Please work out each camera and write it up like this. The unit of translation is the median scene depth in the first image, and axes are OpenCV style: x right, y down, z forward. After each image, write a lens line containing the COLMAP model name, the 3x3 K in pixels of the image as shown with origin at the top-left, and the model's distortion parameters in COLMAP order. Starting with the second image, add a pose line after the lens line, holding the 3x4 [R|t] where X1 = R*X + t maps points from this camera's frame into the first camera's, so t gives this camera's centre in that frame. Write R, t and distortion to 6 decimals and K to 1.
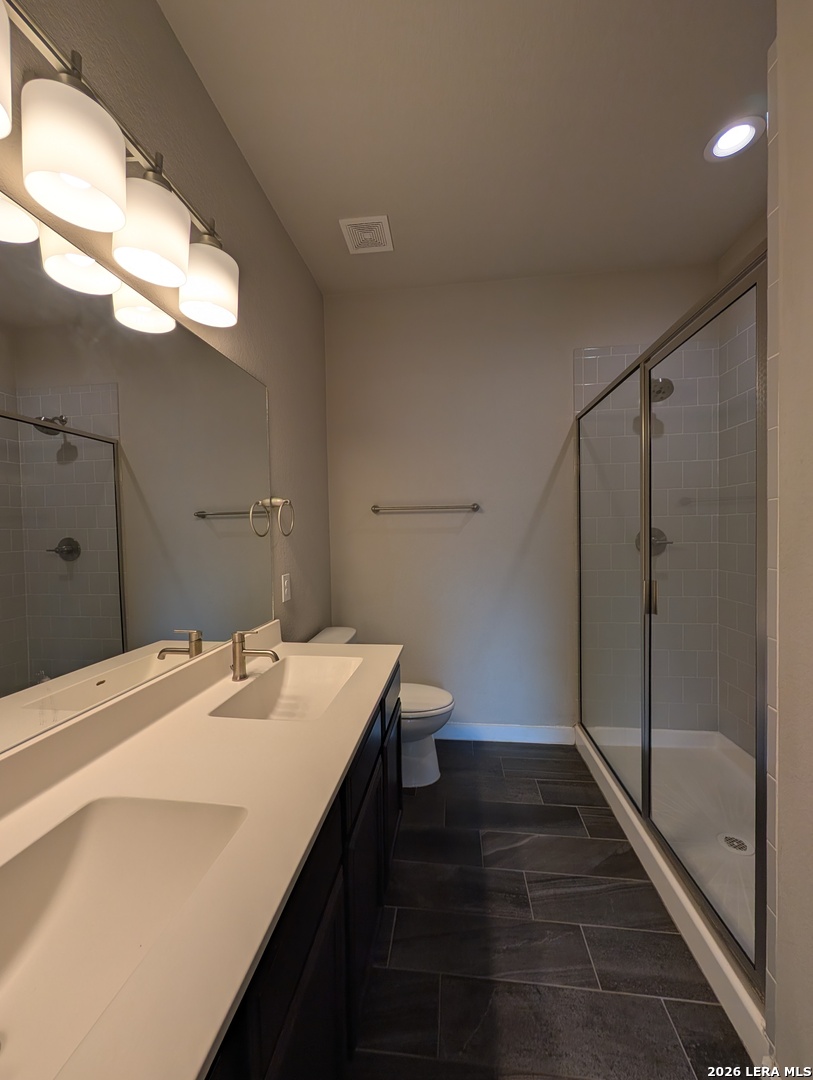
lens RADIAL K [[408.3, 0, 406.6], [0, 408.3, 536.7], [0, 0, 1]] dist [-0.000372, 0.000217]
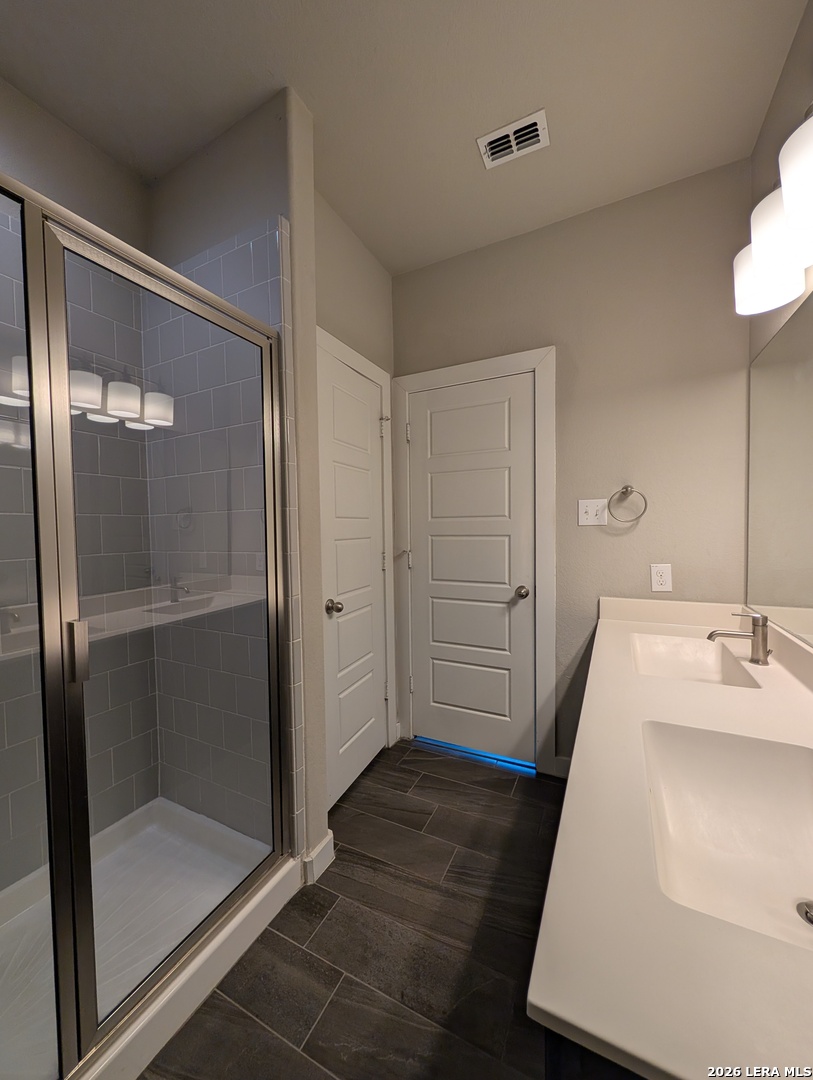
lens RADIAL K [[408.3, 0, 406.6], [0, 408.3, 542.3], [0, 0, 1]] dist [-0.000372, 0.000217]
pose [[-0.939889, 0.019546, 0.340920, -0.038905], [0.040188, 0.997754, 0.053591, -0.019850], [-0.339107, 0.064071, -0.938563, 1.783093]]
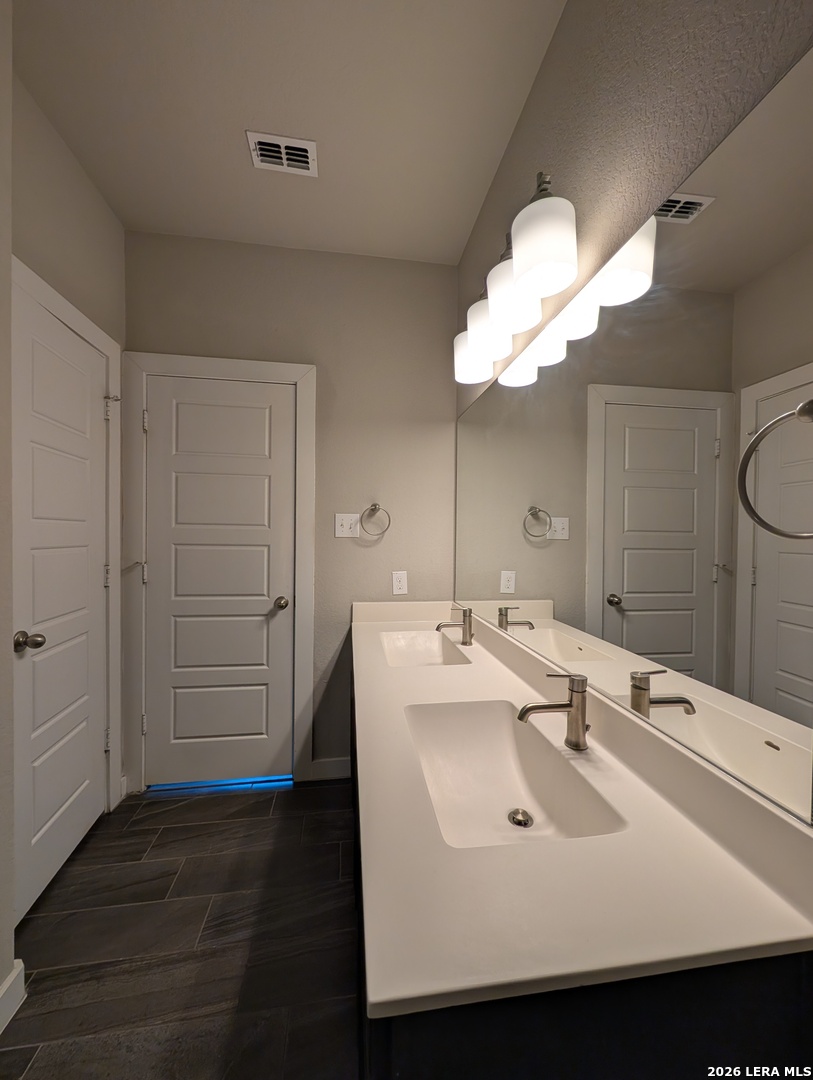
lens RADIAL K [[408.3, 0, 402.8], [0, 408.3, 542.4], [0, 0, 1]] dist [-0.000372, 0.000217]
pose [[-0.963555, 0.008746, -0.267367, 0.060632], [-0.002602, 0.999112, 0.042060, -0.023980], [0.267497, 0.041223, -0.962677, 1.780642]]
